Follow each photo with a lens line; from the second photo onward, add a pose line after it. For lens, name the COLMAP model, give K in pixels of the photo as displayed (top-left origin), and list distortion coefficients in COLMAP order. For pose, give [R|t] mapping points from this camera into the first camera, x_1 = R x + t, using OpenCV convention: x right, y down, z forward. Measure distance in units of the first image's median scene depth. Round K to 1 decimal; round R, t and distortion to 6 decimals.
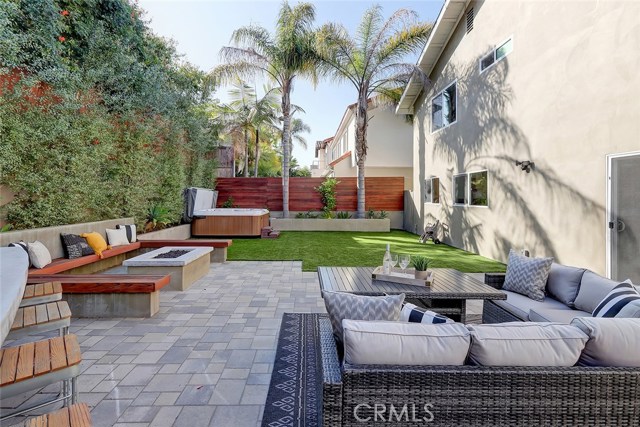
lens RADIAL K [[295.5, 0, 318.4], [0, 295.5, 193.4], [0, 0, 1]] dist [0.000804, -0.000184]
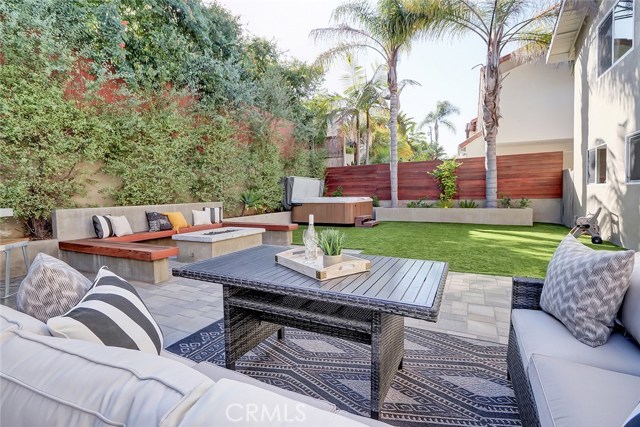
lens RADIAL K [[298.5, 0, 329.6], [0, 298.5, 203.0], [0, 0, 1]] dist [0.001662, -0.000025]
pose [[0.885100, -0.006410, -0.465356, 0.142072], [0.028465, 0.998779, 0.040382, 0.027707], [0.464529, -0.048988, 0.884202, 0.098197]]
